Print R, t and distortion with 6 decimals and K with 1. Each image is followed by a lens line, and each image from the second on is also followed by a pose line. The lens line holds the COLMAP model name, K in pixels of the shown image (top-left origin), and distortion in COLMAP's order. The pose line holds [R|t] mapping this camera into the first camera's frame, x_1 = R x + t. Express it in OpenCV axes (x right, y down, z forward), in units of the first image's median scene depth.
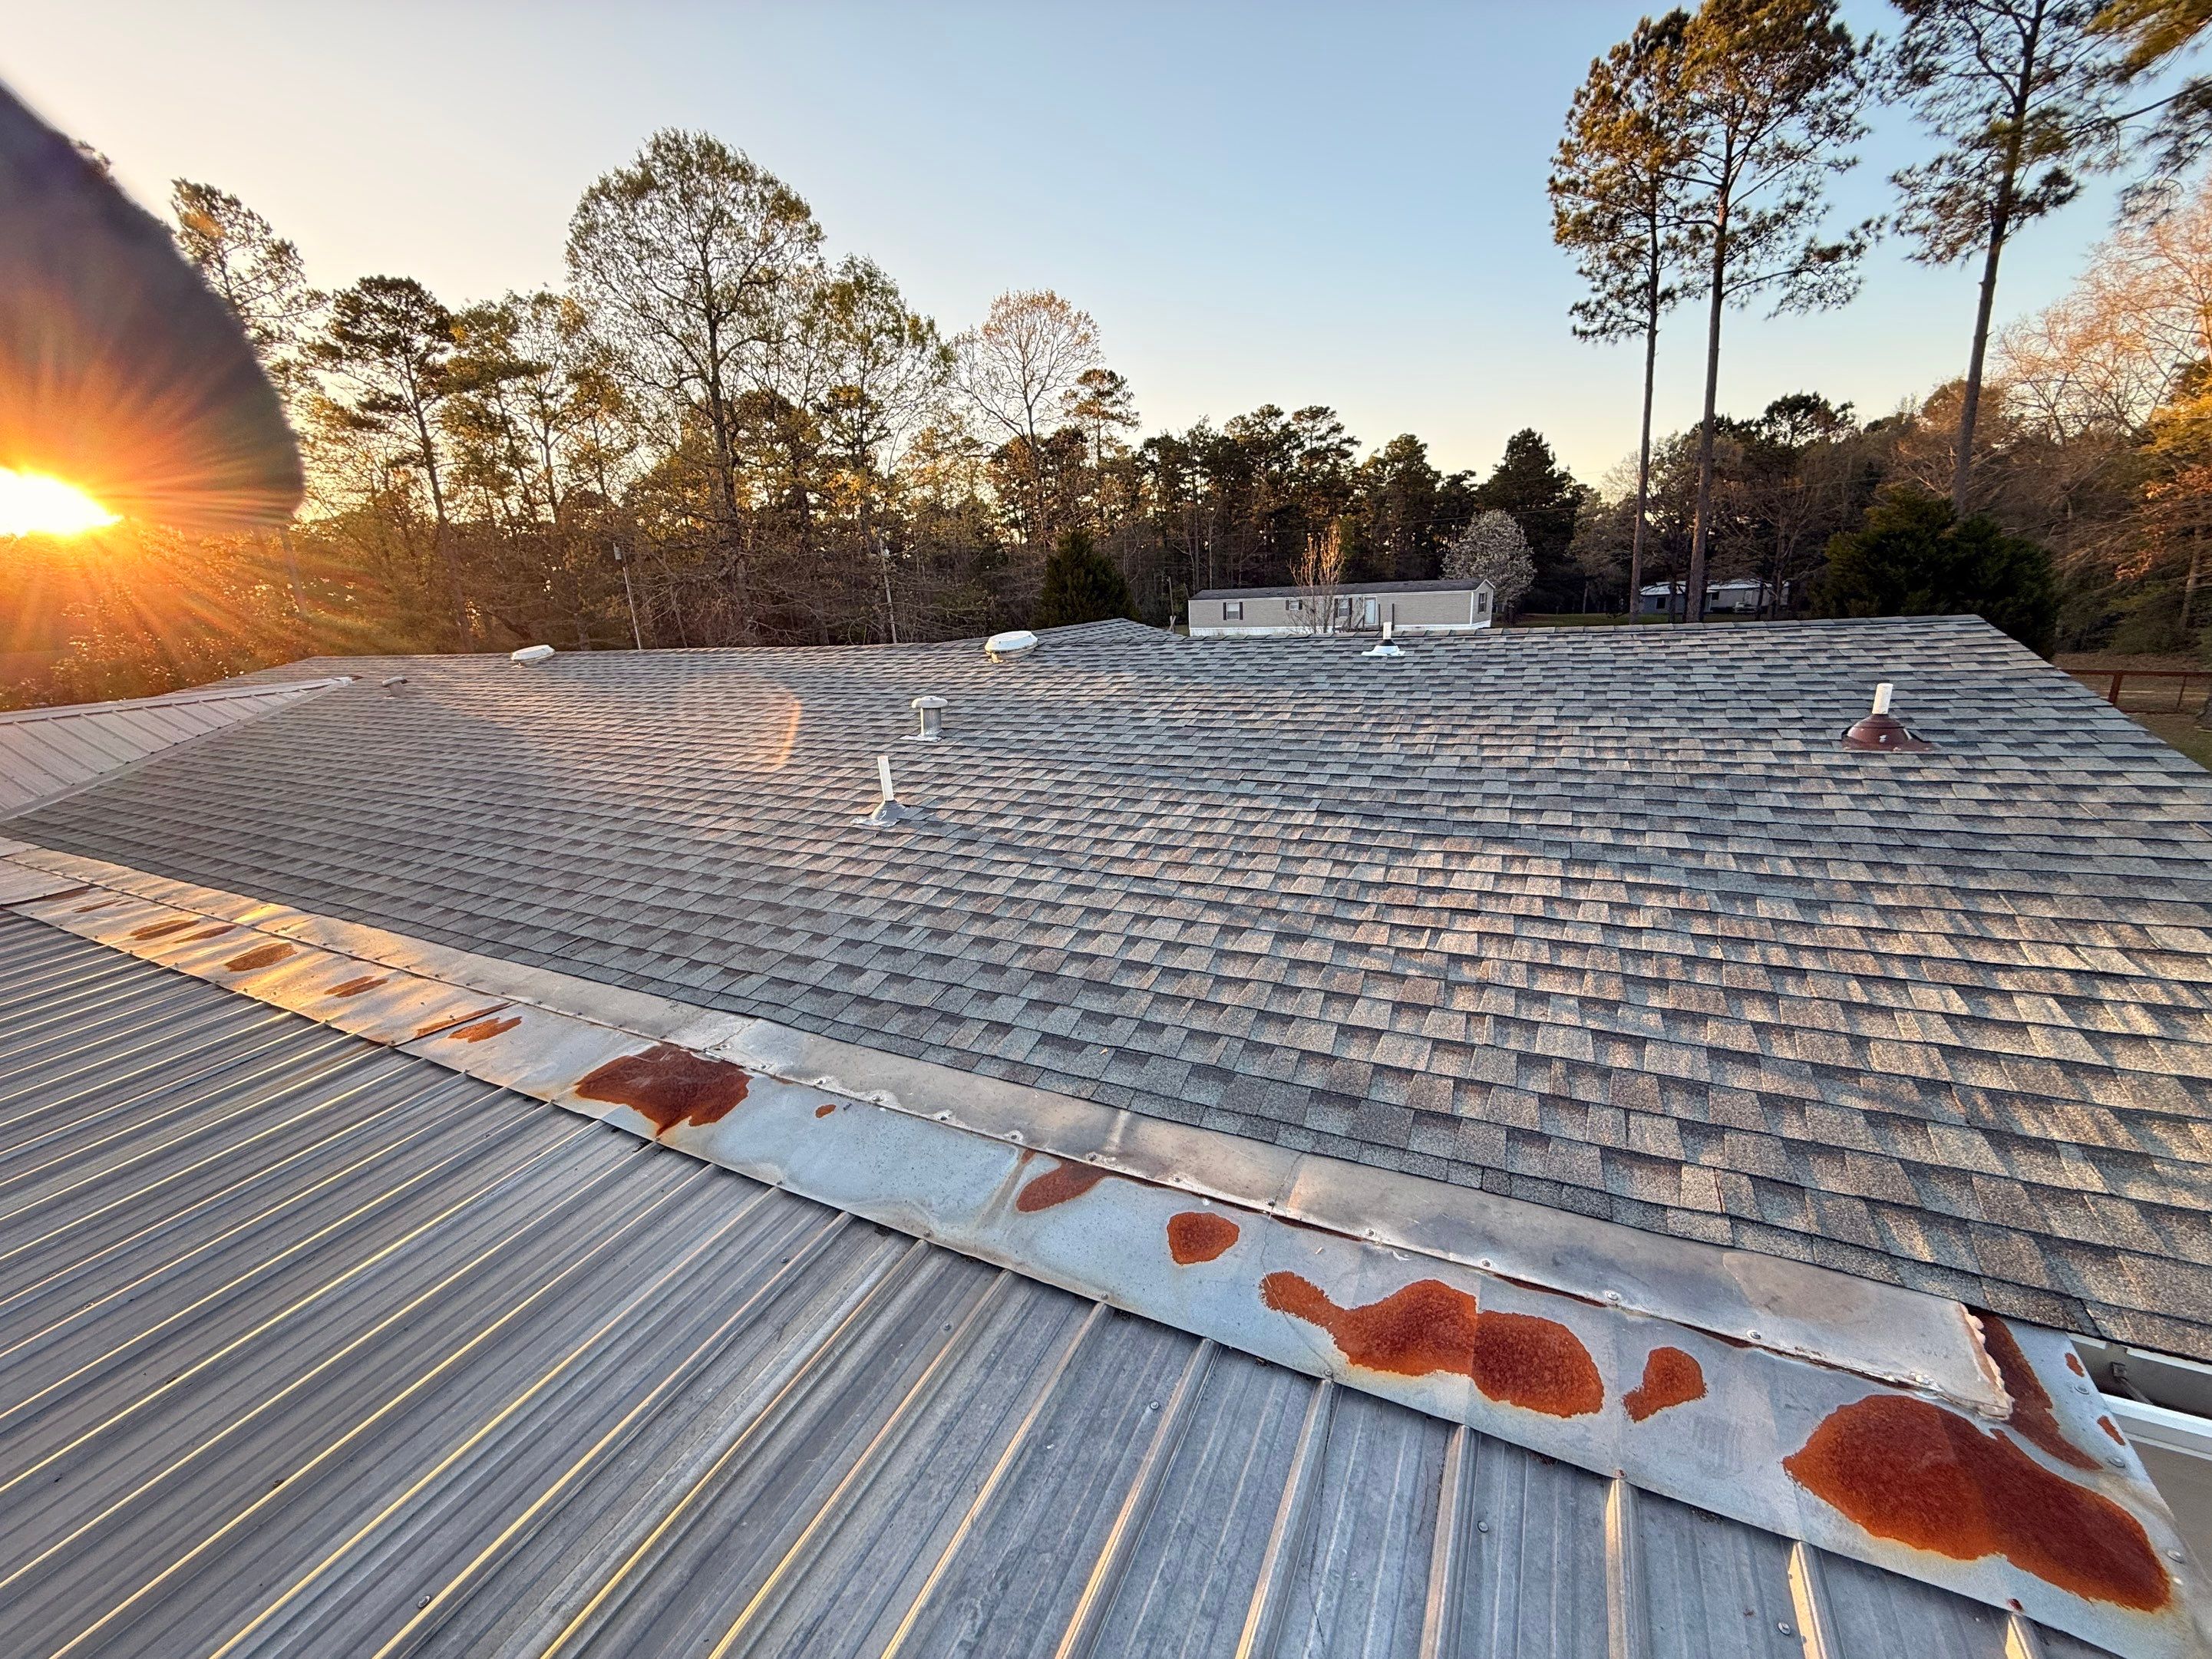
lens RADIAL K [[882.2, 0, 1098.1], [0, 882.2, 826.7], [0, 0, 1]] dist [-0.001262, 0.000075]
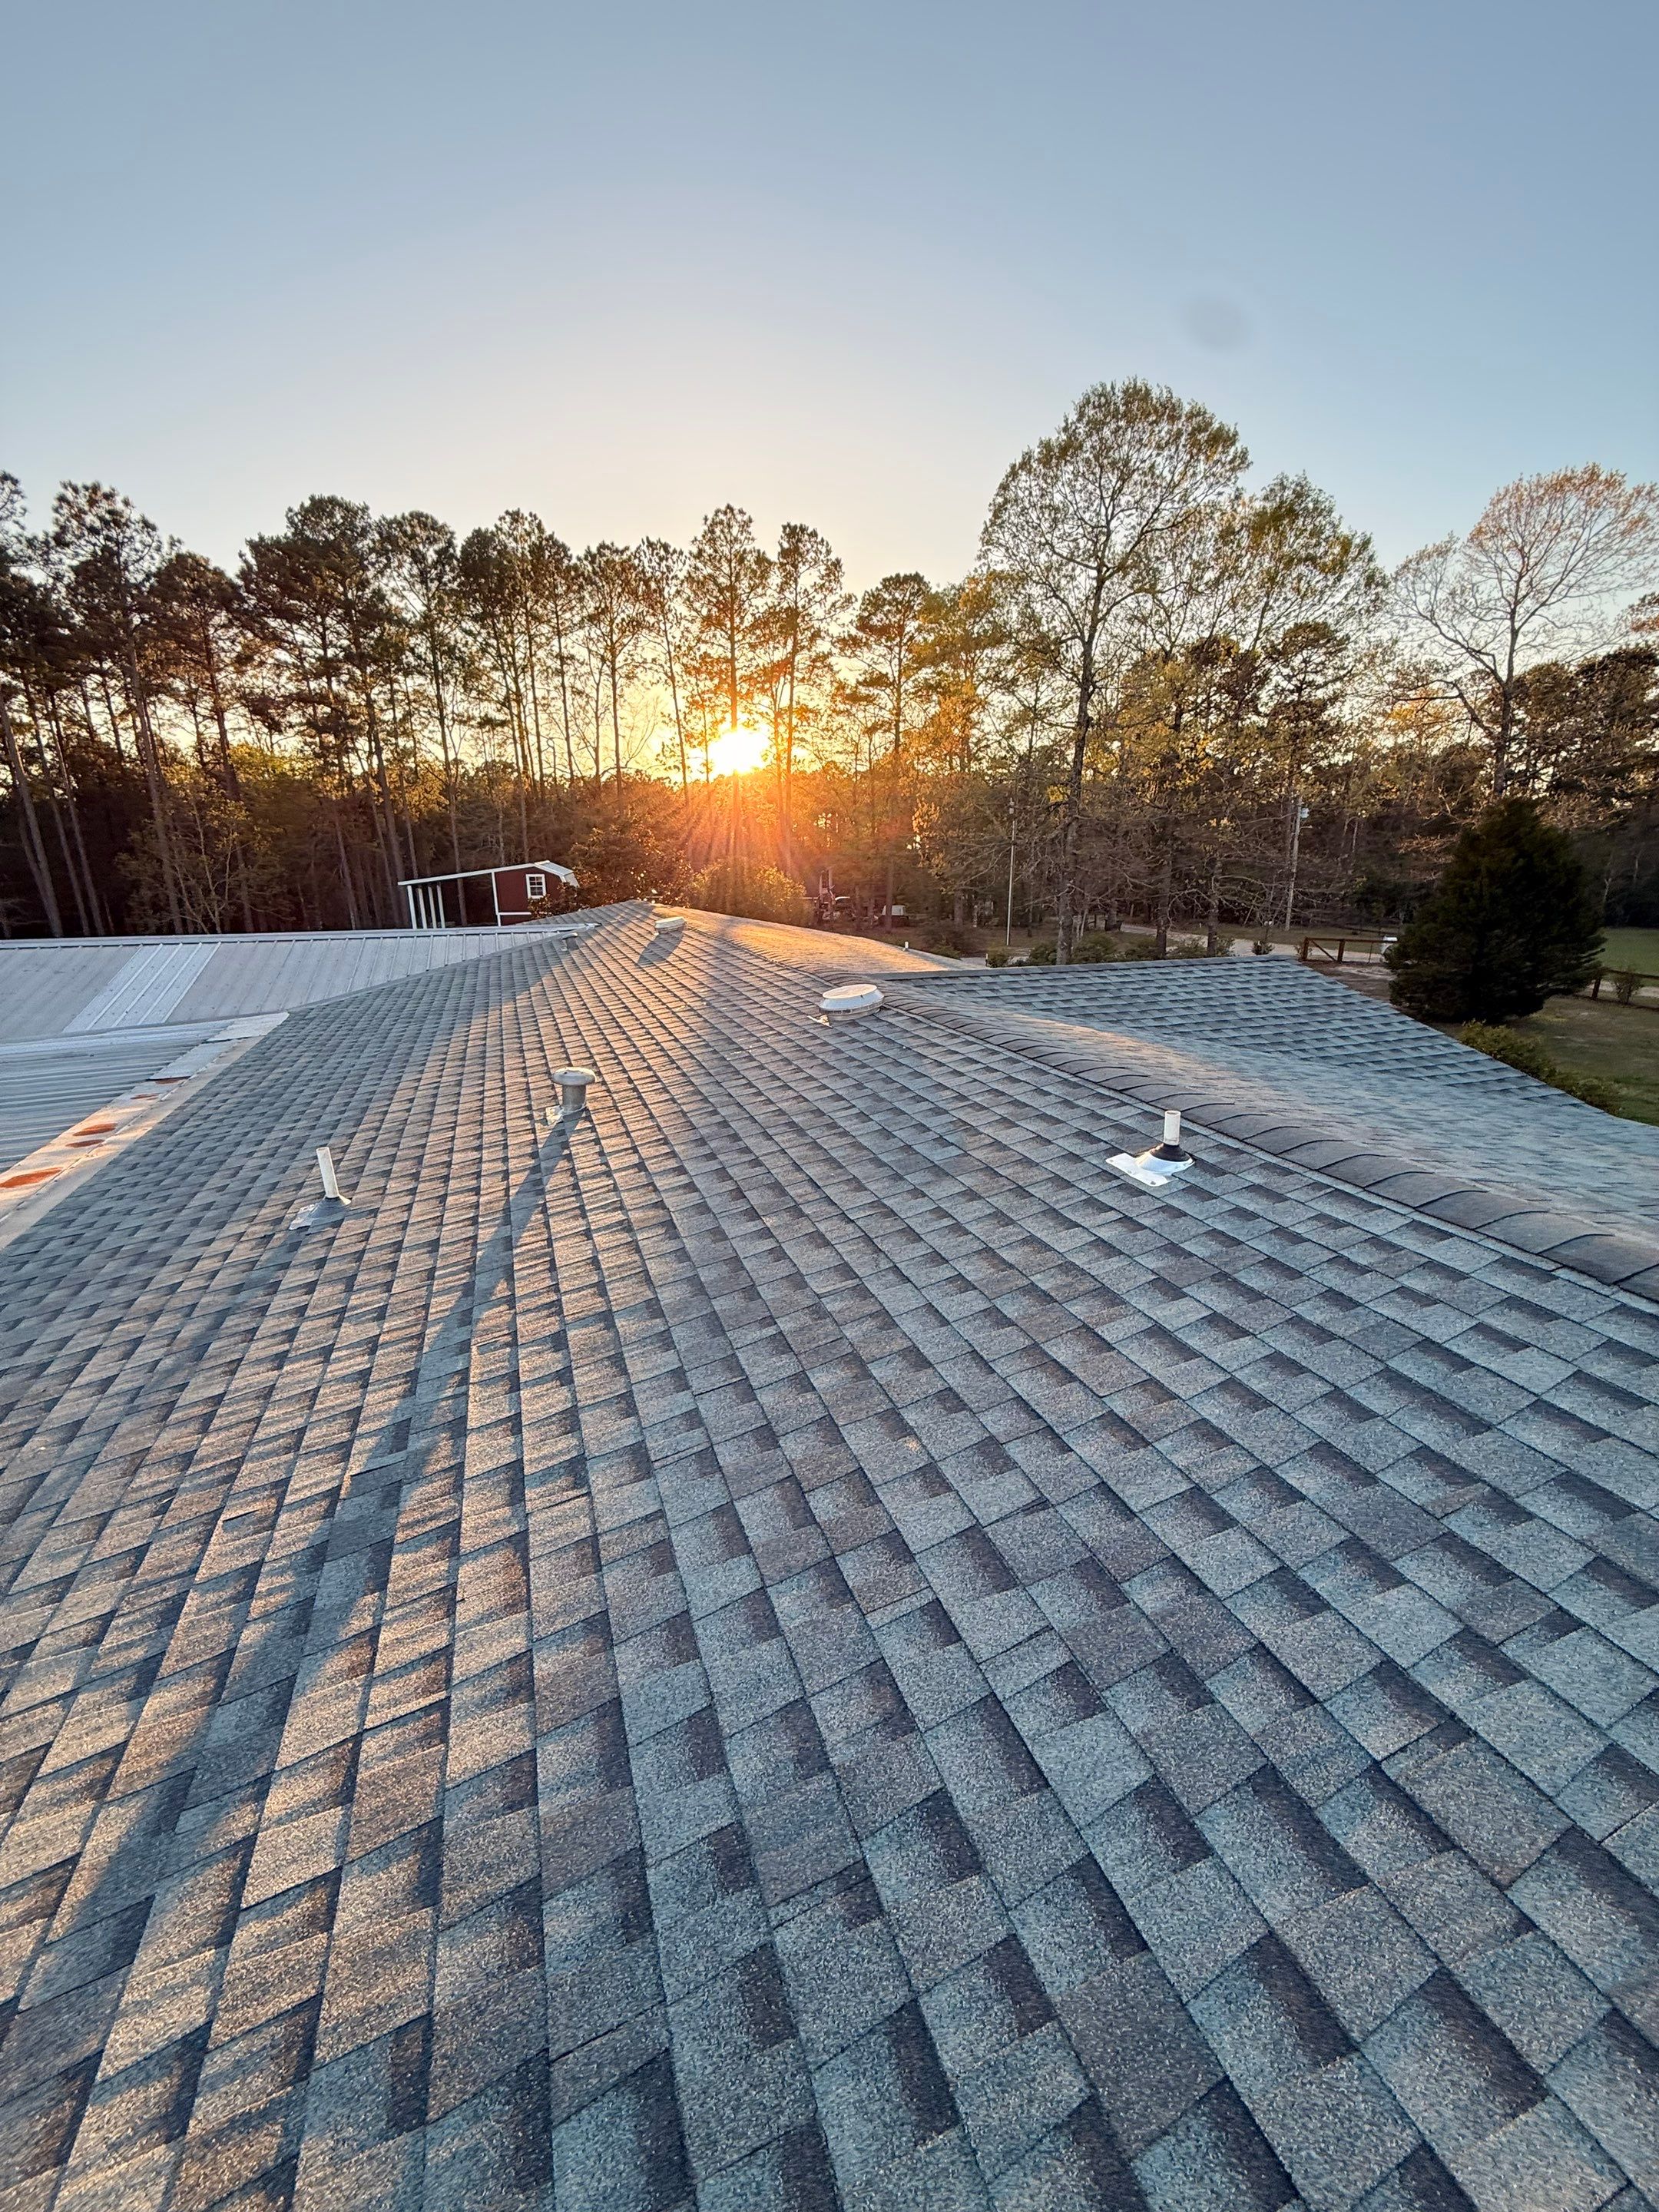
lens RADIAL K [[876.6, 0, 829.0], [0, 876.6, 1099.0], [0, 0, 1]] dist [-0.001407, 0.000147]
pose [[0.729851, 0.238080, -0.640808, 0.069892], [-0.220851, 0.969246, 0.108566, -0.034631], [0.646948, 0.062287, 0.759986, 0.068053]]
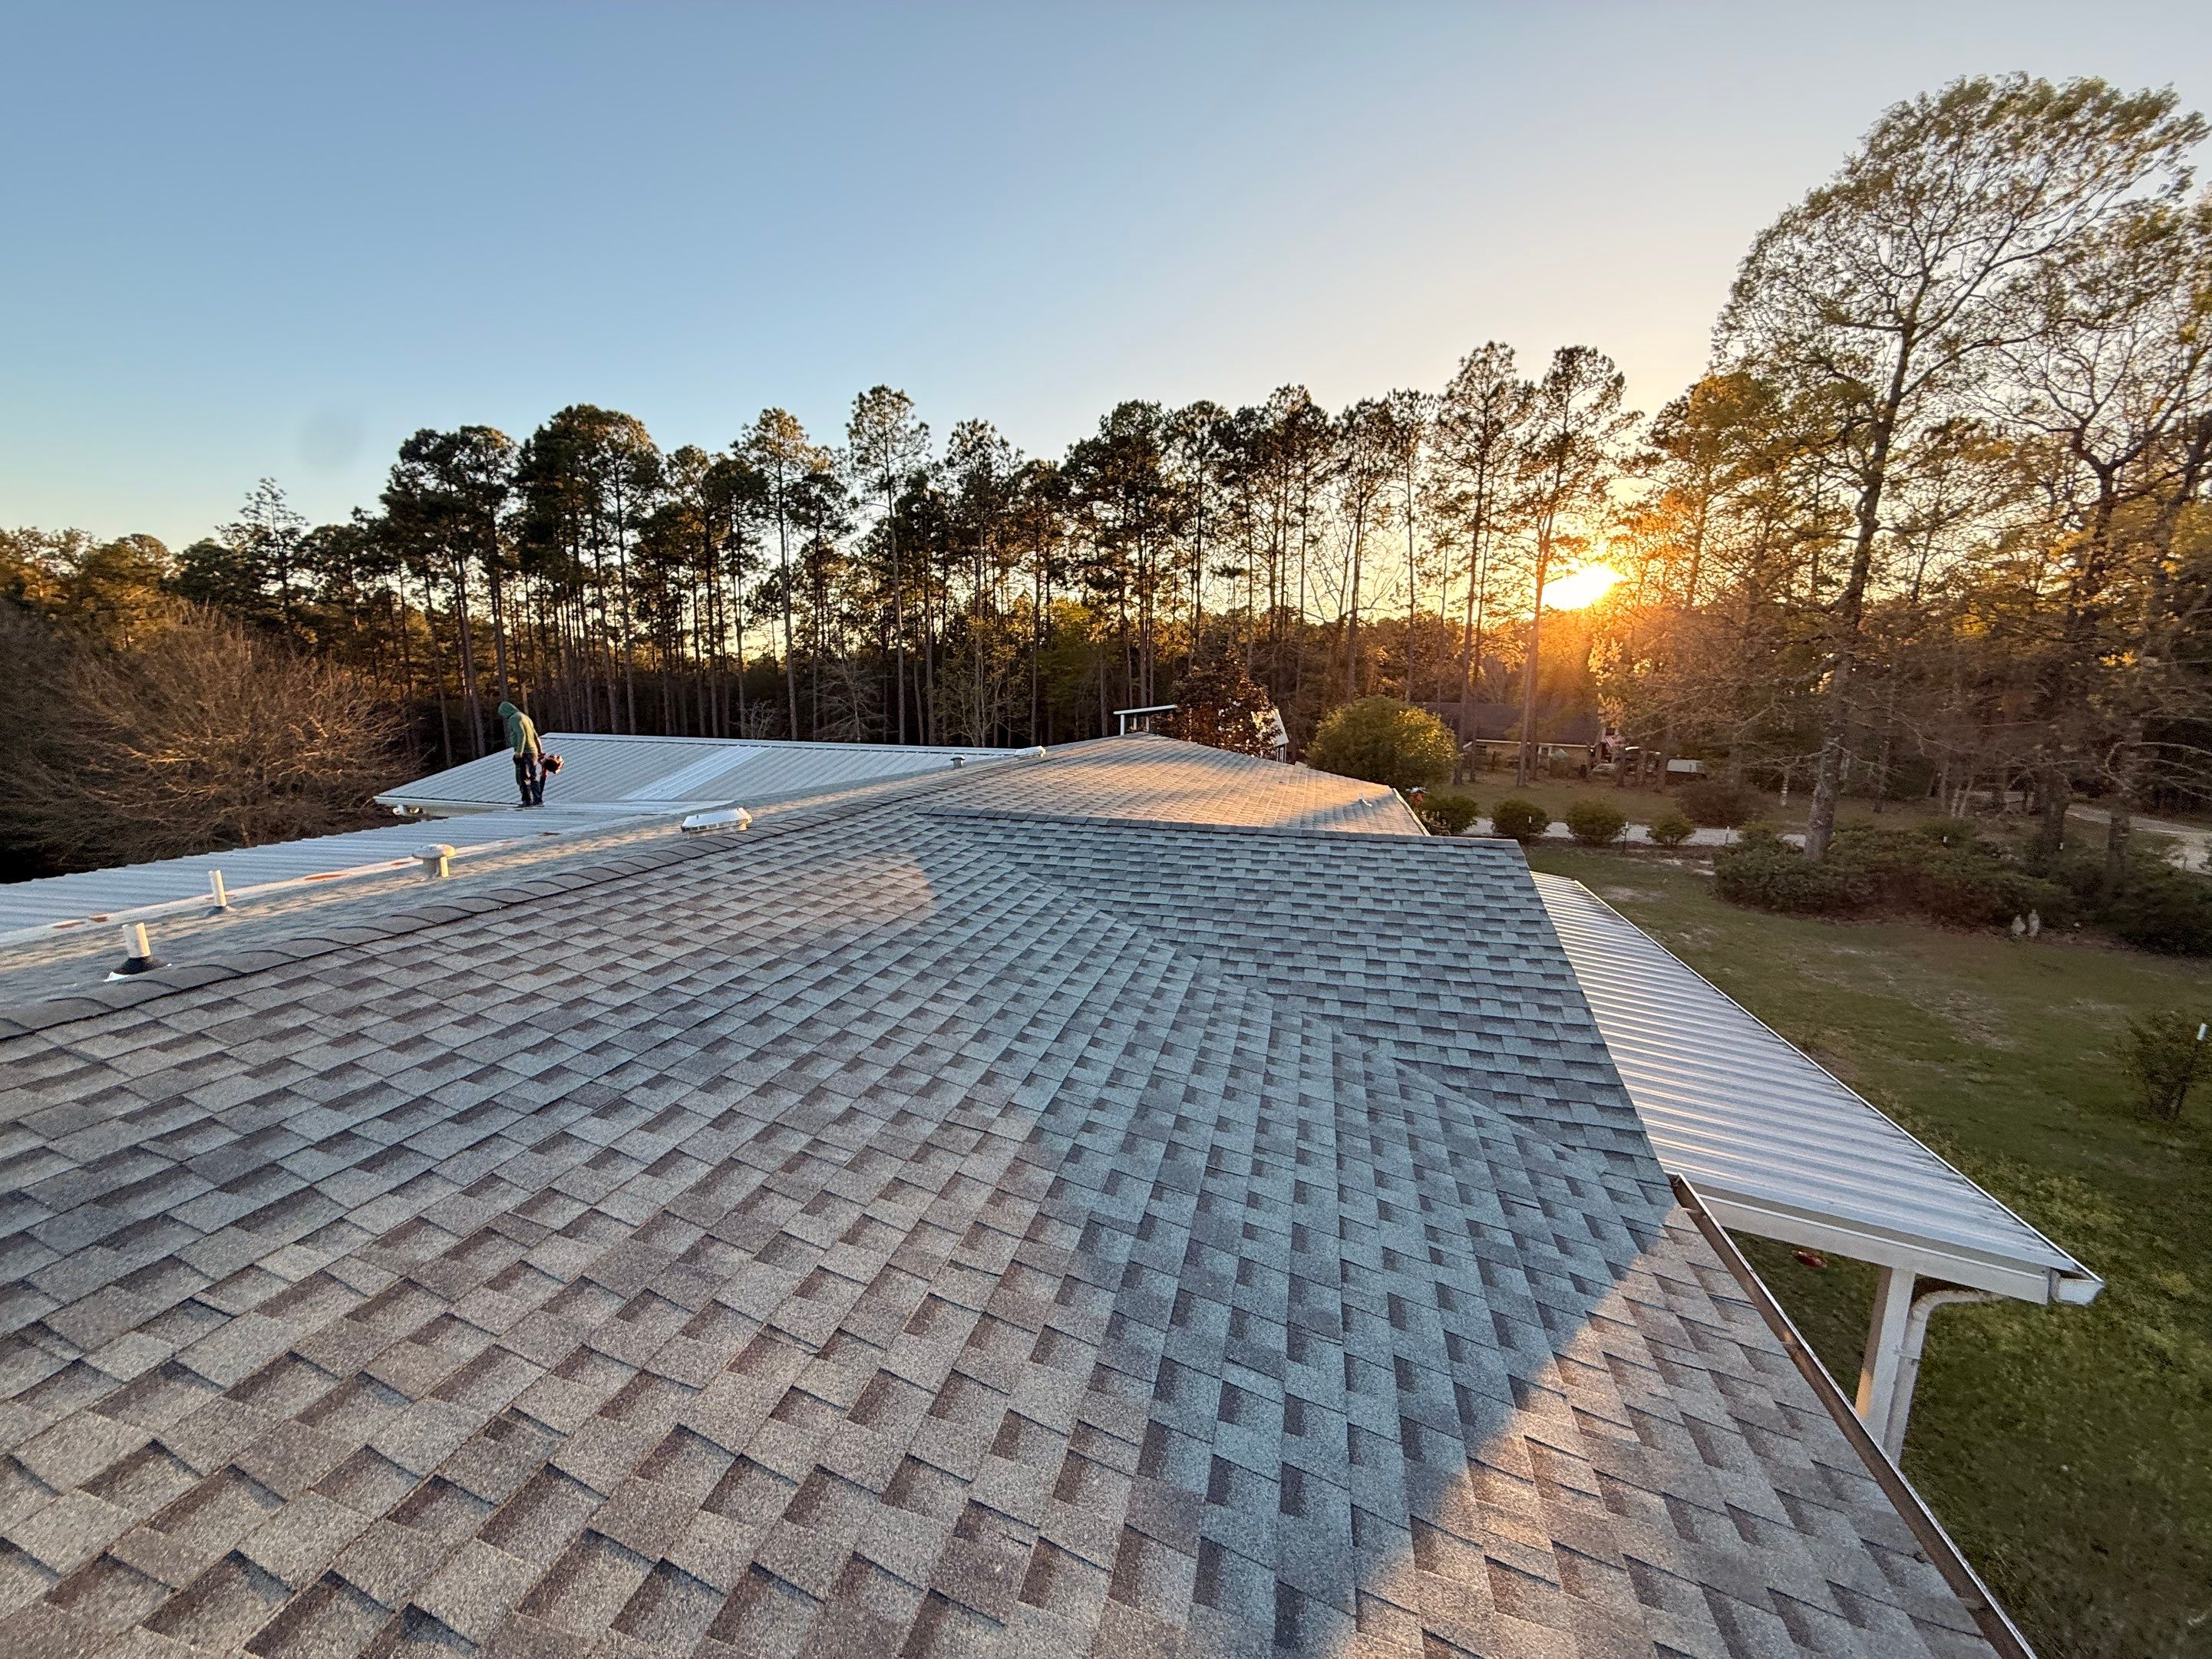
lens RADIAL K [[882.2, 0, 1098.1], [0, 882.2, 826.7], [0, 0, 1]] dist [-0.001262, 0.000075]
pose [[0.219392, 0.210541, -0.952649, 0.128091], [-0.288907, 0.946665, 0.142684, -0.071808], [0.931880, 0.243924, 0.268518, 0.194318]]
